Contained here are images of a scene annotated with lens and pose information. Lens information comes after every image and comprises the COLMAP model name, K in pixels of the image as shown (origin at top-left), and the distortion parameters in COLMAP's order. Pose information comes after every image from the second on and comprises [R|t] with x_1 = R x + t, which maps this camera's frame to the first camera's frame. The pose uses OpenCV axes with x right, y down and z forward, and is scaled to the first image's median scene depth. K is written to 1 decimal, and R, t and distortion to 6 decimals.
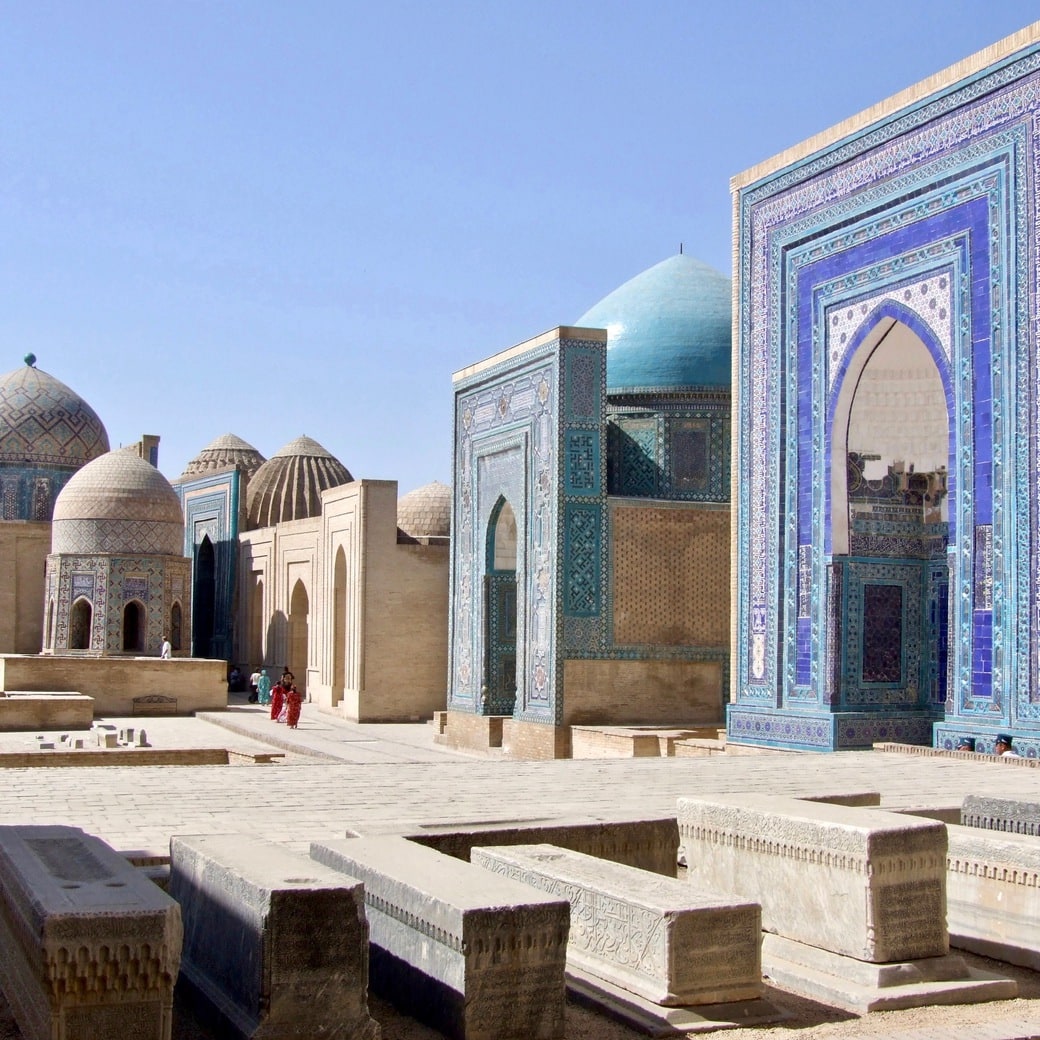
lens RADIAL K [[1664.4, 0, 513.6], [0, 1664.4, 517.3], [0, 0, 1]] dist [-0.009993, 0.000000]
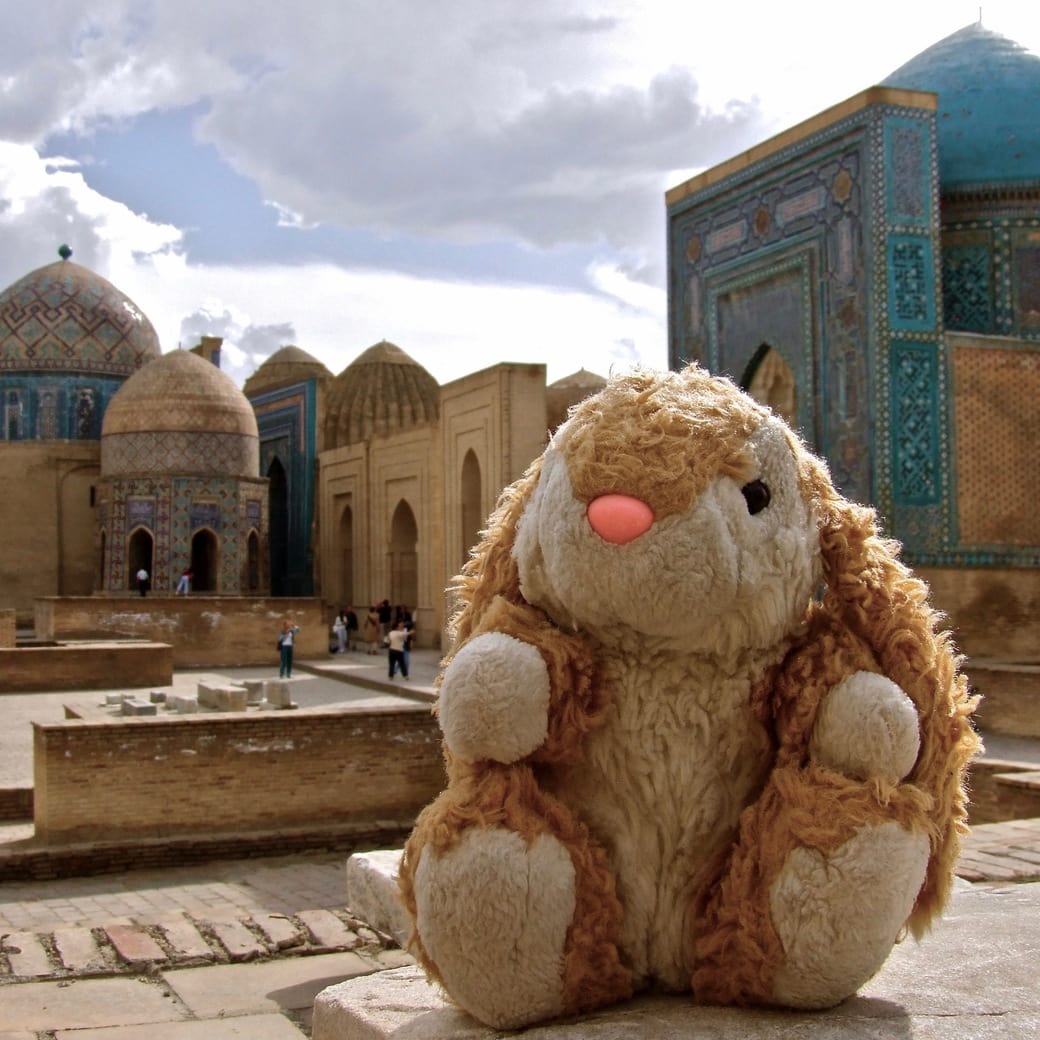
lens RADIAL K [[1573.2, 0, 526.1], [0, 1573.2, 523.4], [0, 0, 1]] dist [-0.046978, 0.000000]
pose [[0.999585, -0.021556, 0.019105, -0.132448], [0.021010, 0.999377, 0.028358, 0.045175], [-0.019704, -0.027945, 0.999415, 0.347408]]
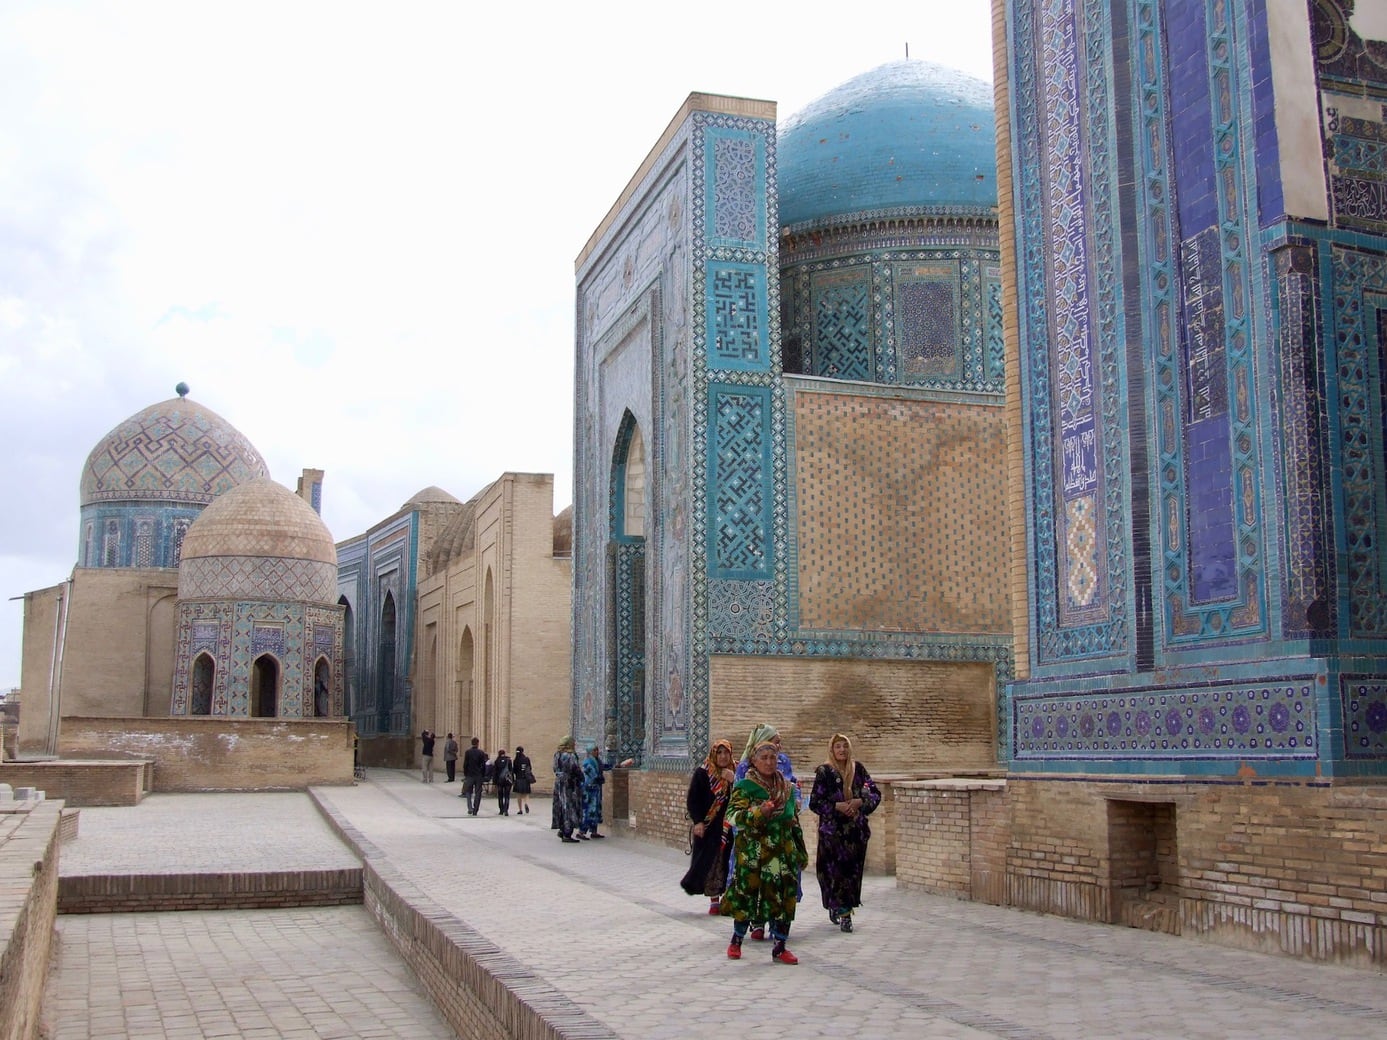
lens RADIAL K [[1429.8, 0, 681.9], [0, 1429.8, 524.1], [0, 0, 1]] dist [-0.049793, 0.000000]
pose [[0.995767, -0.026225, -0.088087, 0.063709], [0.018452, 0.995956, -0.087926, 0.082547], [0.090037, 0.085928, 0.992225, 0.507673]]
